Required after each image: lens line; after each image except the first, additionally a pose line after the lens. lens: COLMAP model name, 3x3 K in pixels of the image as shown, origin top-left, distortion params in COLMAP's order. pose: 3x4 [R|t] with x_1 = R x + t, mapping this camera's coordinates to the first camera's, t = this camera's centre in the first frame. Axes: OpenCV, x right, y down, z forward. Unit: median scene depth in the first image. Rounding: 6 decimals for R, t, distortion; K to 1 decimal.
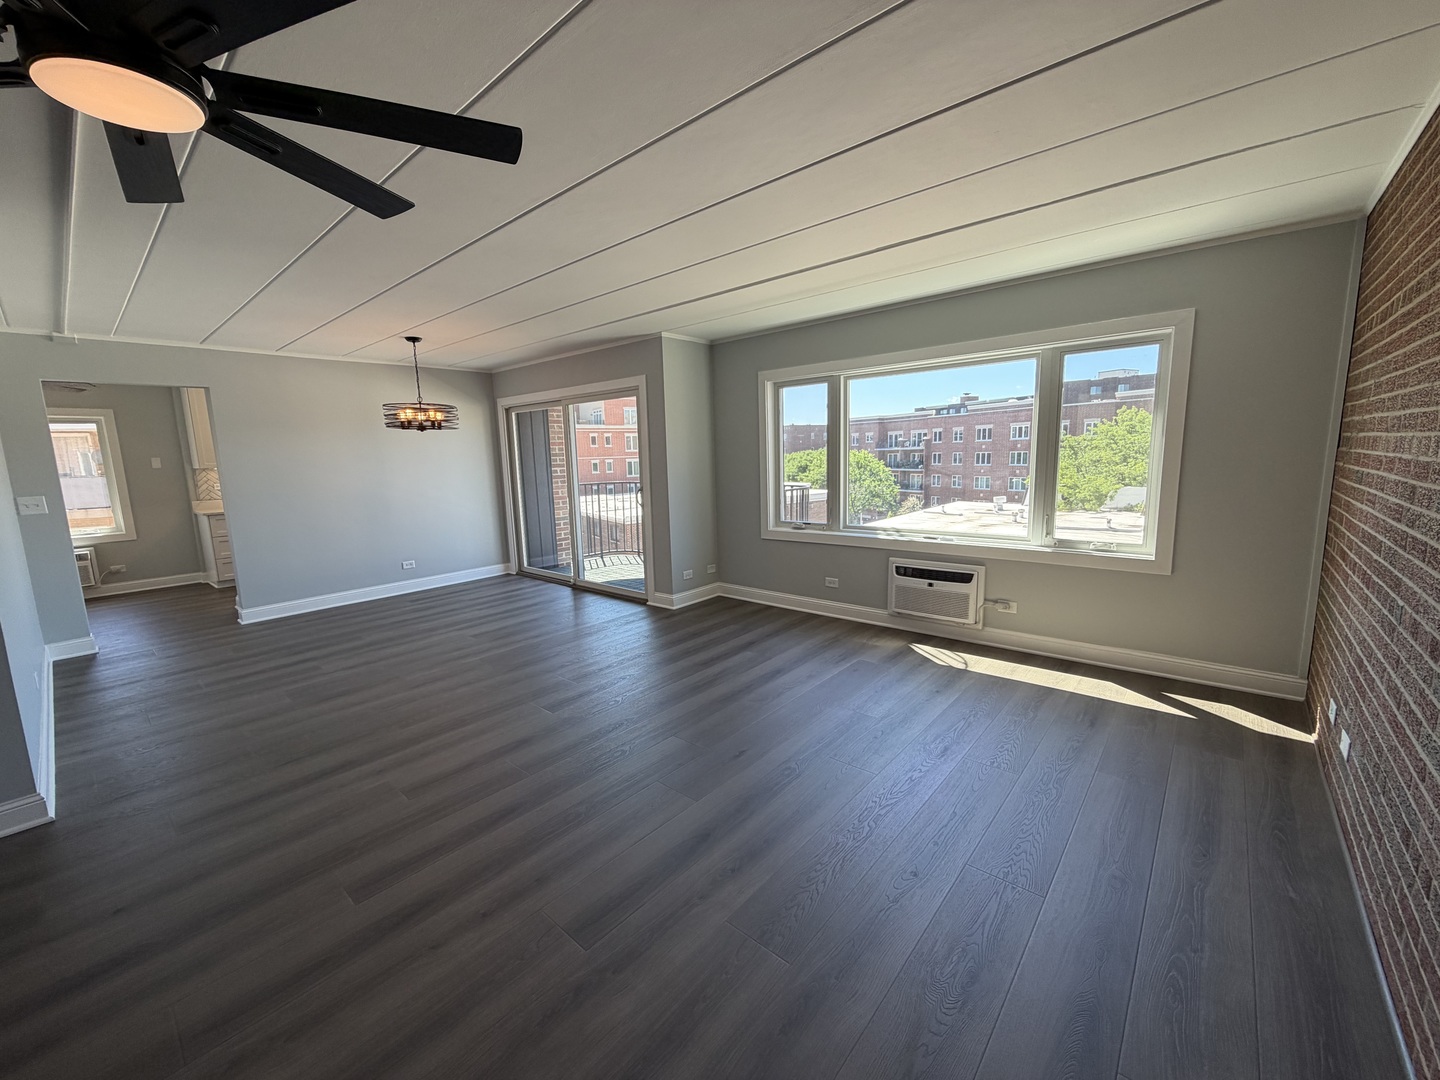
lens RADIAL K [[573.9, 0, 715.4], [0, 573.9, 539.3], [0, 0, 1]] dist [-0.000423, 0.000070]
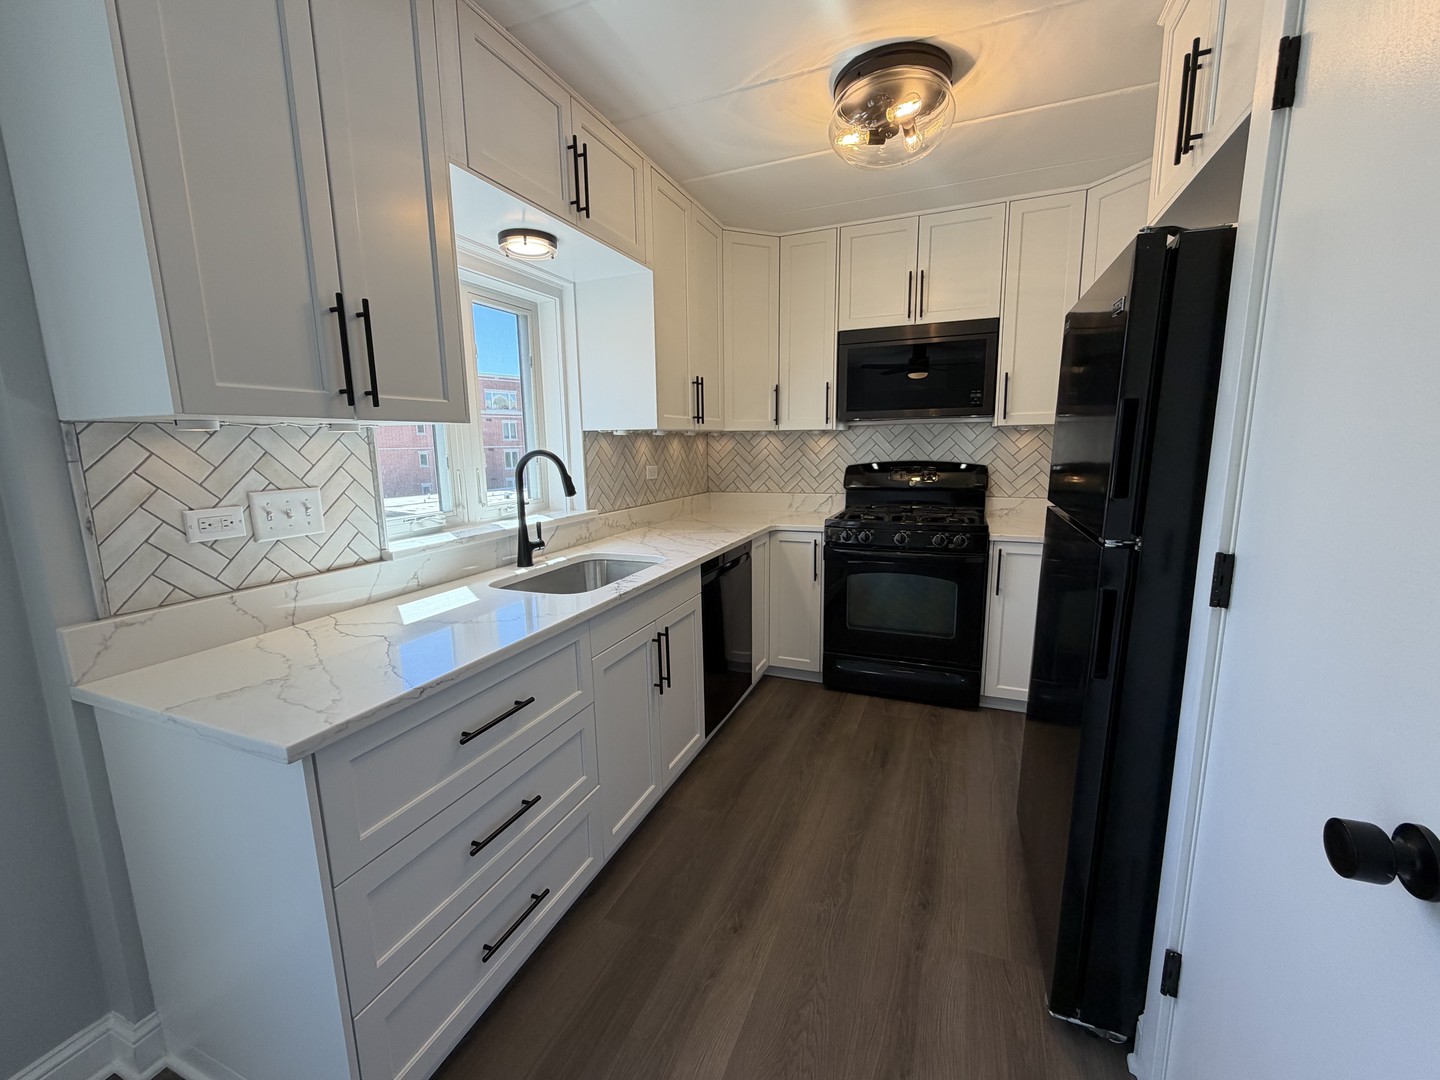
lens RADIAL K [[586.7, 0, 714.1], [0, 586.7, 538.9], [0, 0, 1]] dist [0.000660, -0.000174]
pose [[0.948626, -0.038846, 0.314006, -0.972078], [0.036876, 0.999245, 0.012213, -0.105927], [-0.314243, -0.000006, 0.949343, 0.971934]]
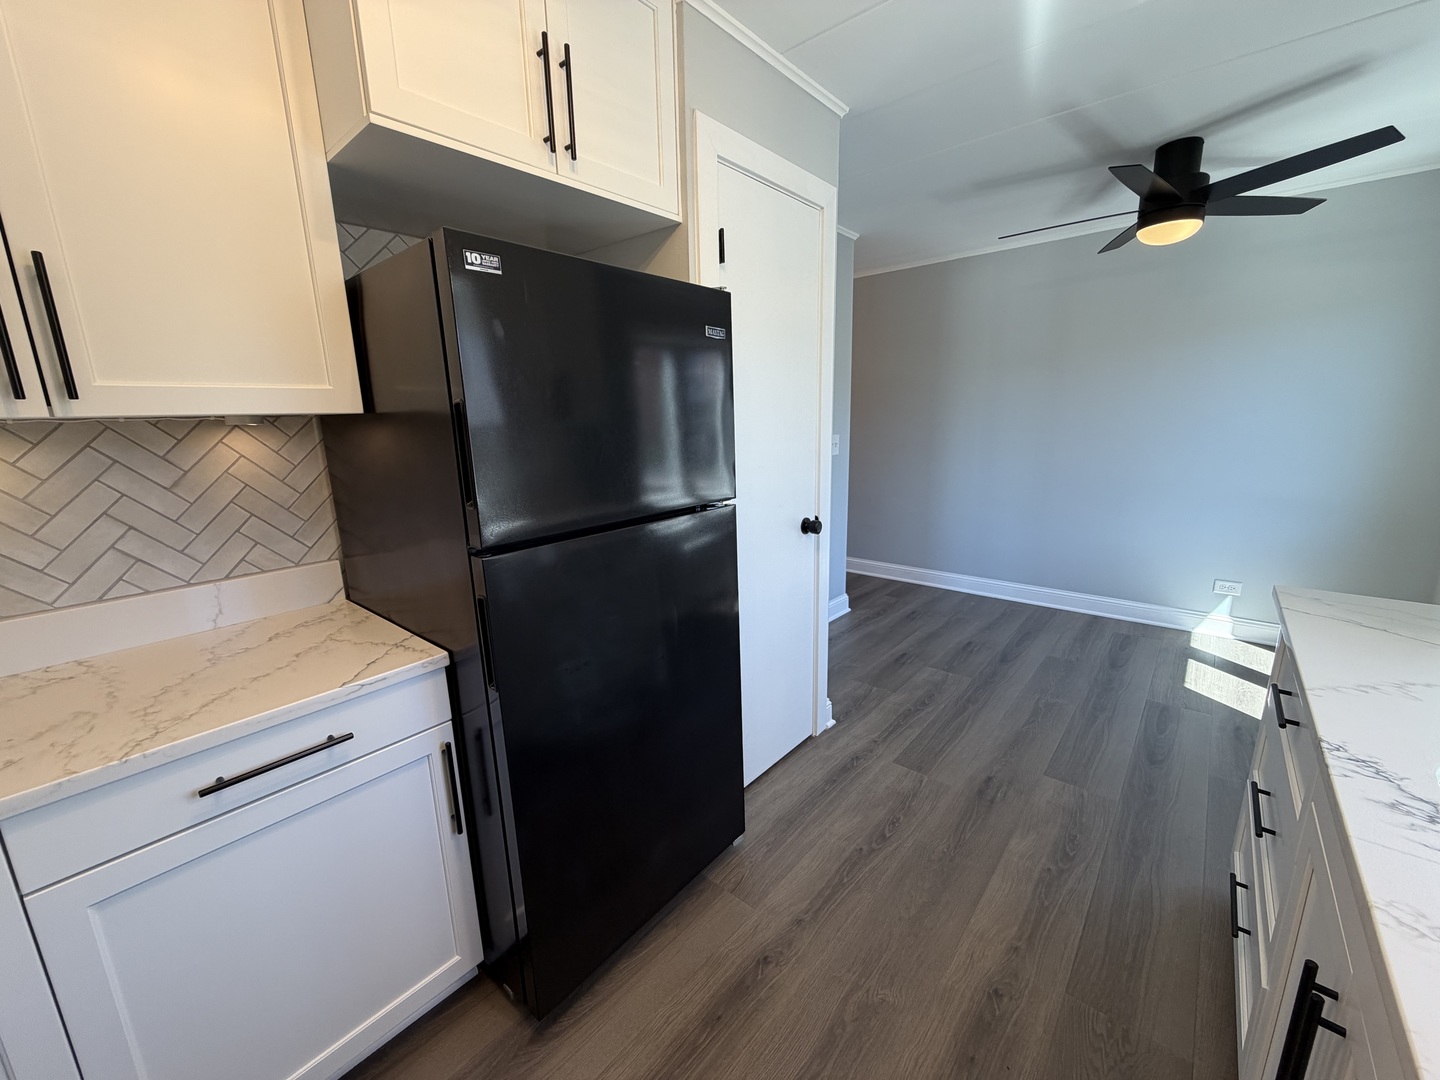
lens RADIAL K [[573.9, 0, 715.4], [0, 573.9, 539.3], [0, 0, 1]] dist [-0.000423, 0.000070]
pose [[-0.998519, 0.054407, 0.000764, -0.773816], [0.051085, 0.932532, 0.357455, -0.181578], [0.018735, 0.356964, -0.933930, 1.391969]]
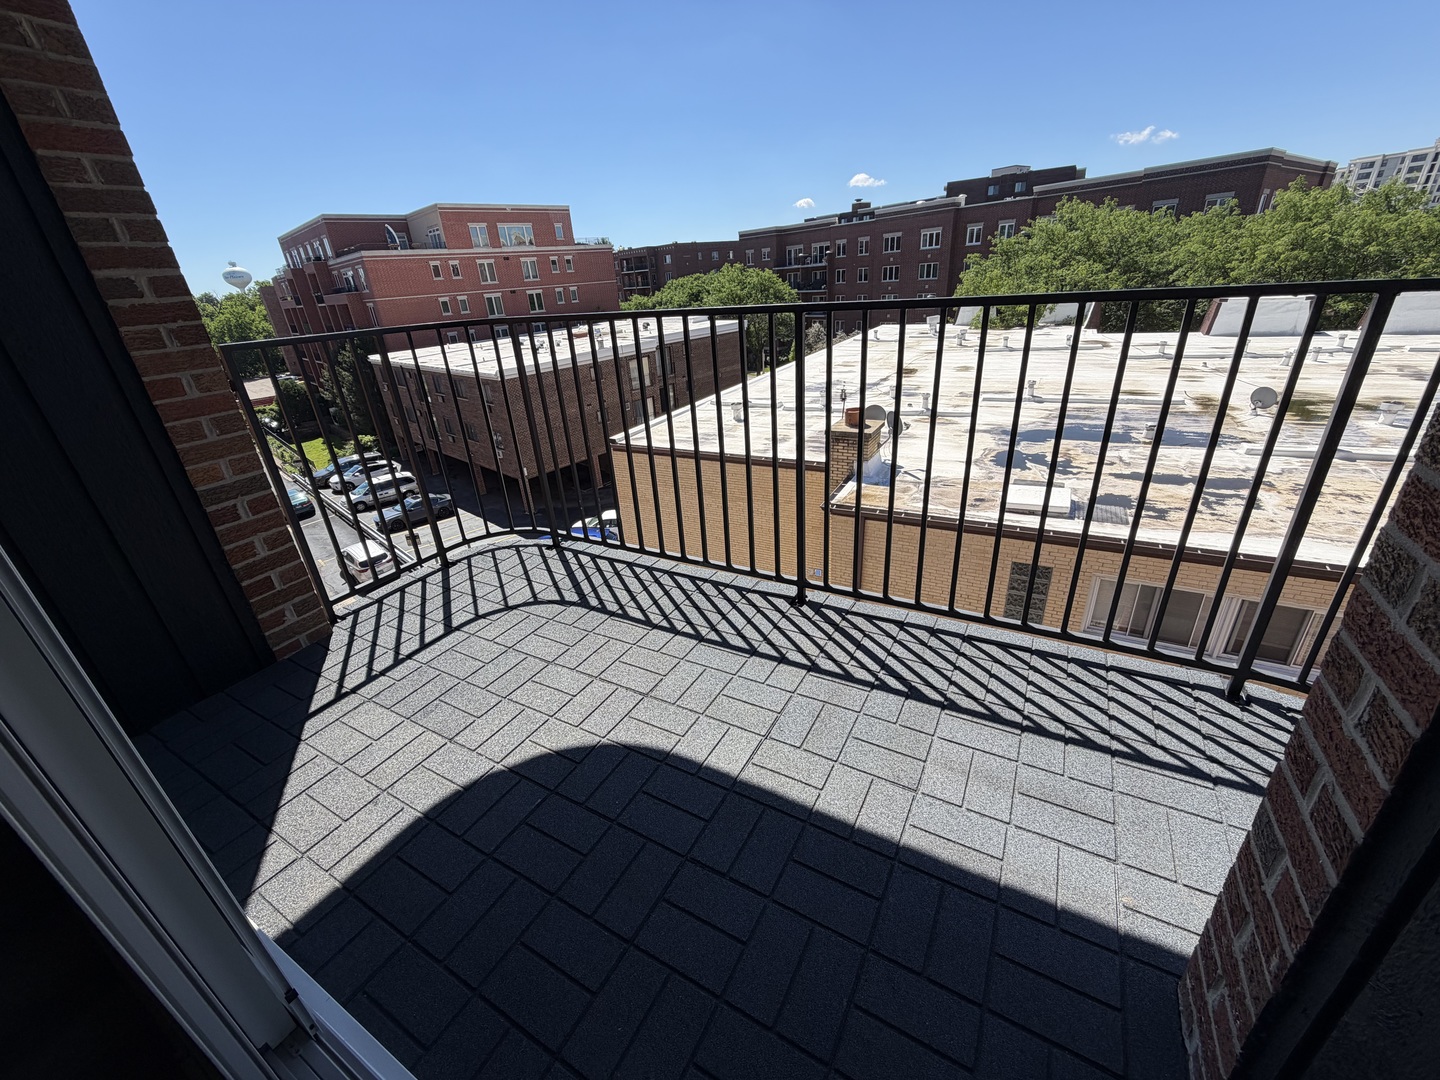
lens RADIAL K [[573.9, 0, 715.4], [0, 573.9, 539.3], [0, 0, 1]] dist [-0.000423, 0.000070]
pose [[0.978590, -0.122929, 0.165075, -0.140801], [0.073847, 0.958349, 0.275888, -0.093454], [-0.192114, -0.257791, 0.946909, 0.965591]]
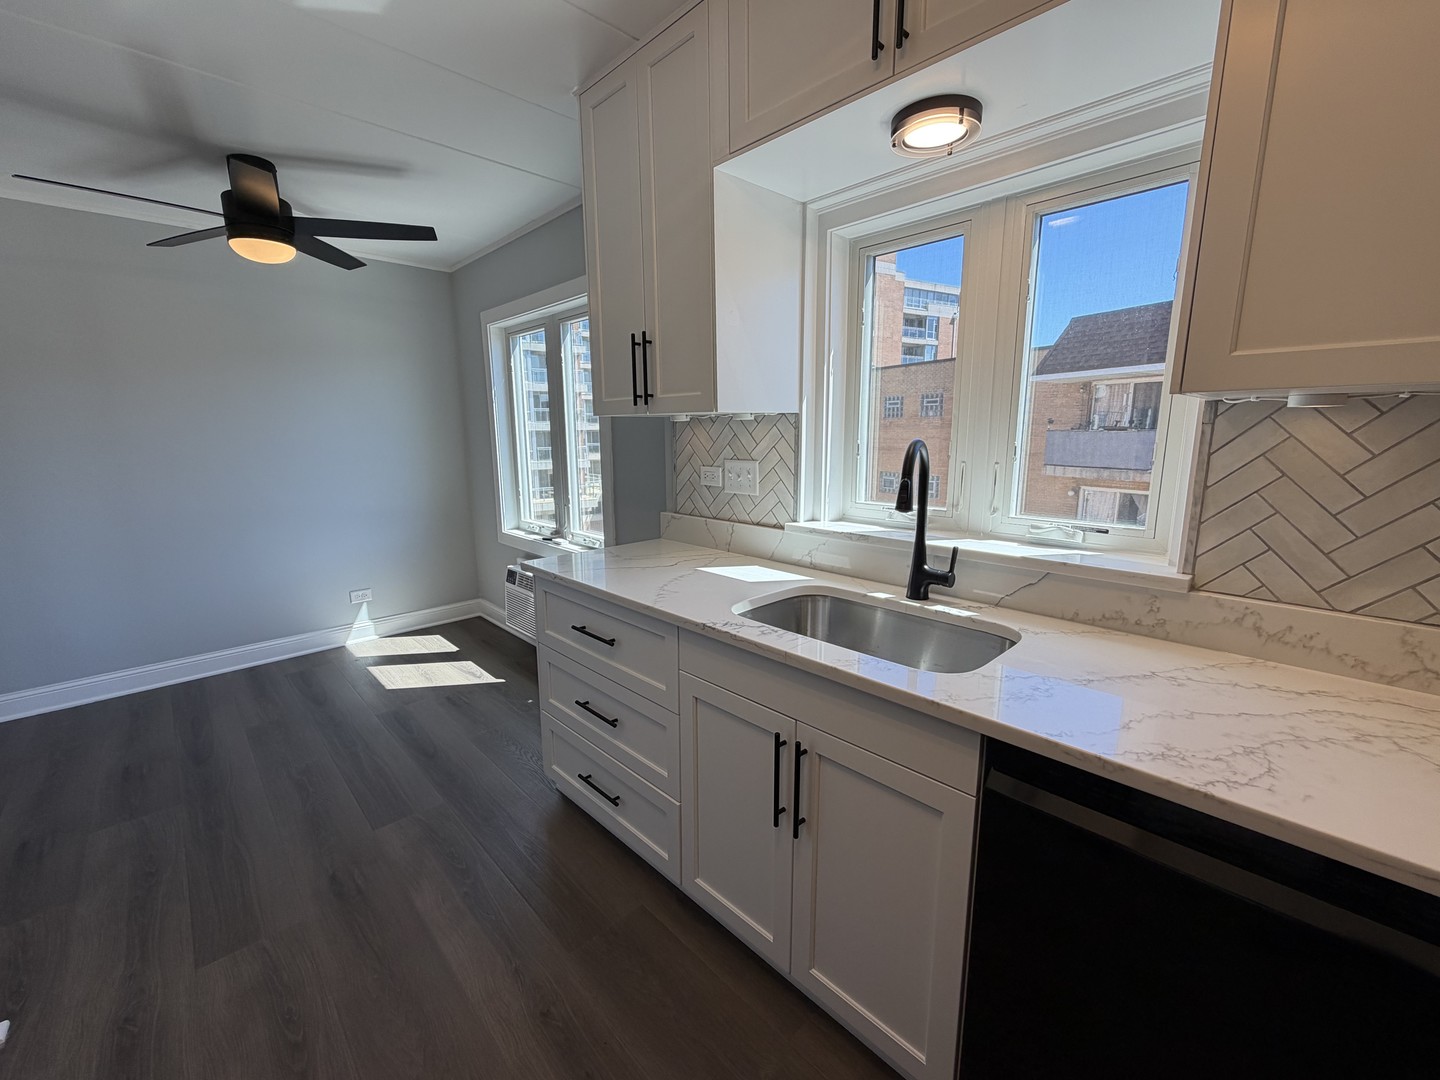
lens RADIAL K [[595.2, 0, 714.2], [0, 595.2, 538.5], [0, 0, 1]] dist [0.001733, 0.000498]
pose [[-0.090253, 0.211082, -0.973293, -0.690651], [-0.138514, 0.965123, 0.222154, -0.165022], [0.986239, 0.154864, -0.057868, 1.290473]]
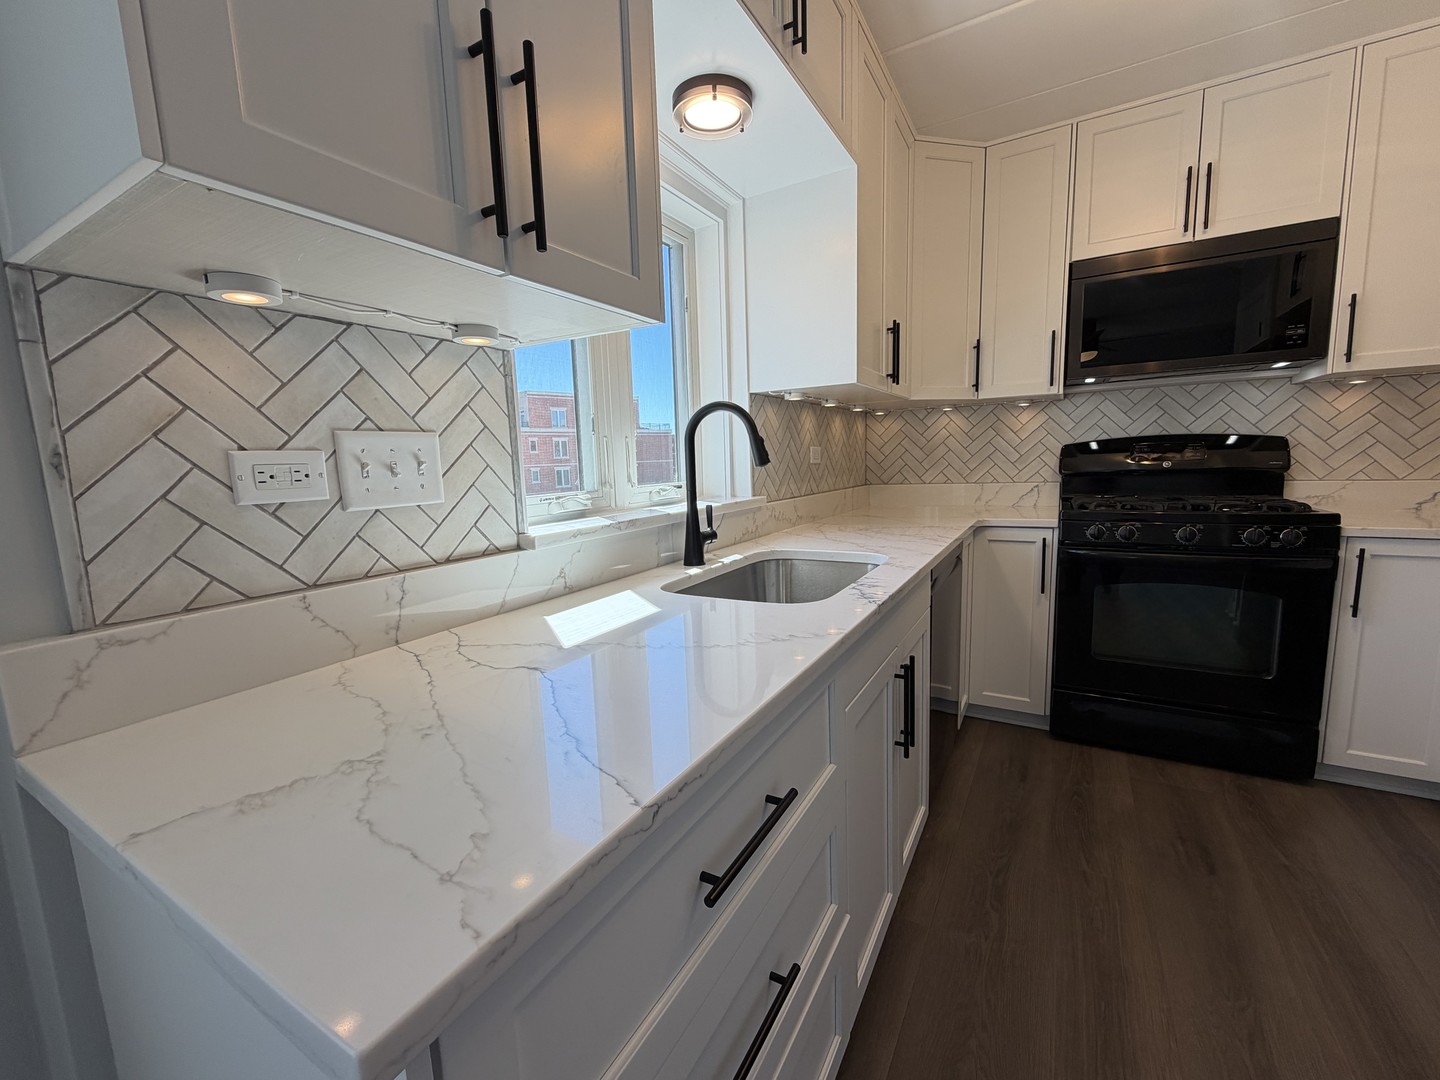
lens RADIAL K [[586.7, 0, 714.1], [0, 586.7, 538.9], [0, 0, 1]] dist [0.000660, -0.000174]
pose [[0.982448, -0.030293, 0.184061, -1.010909], [0.034312, 0.999236, -0.018686, -0.094883], [-0.183355, 0.024674, 0.982737, 1.099040]]
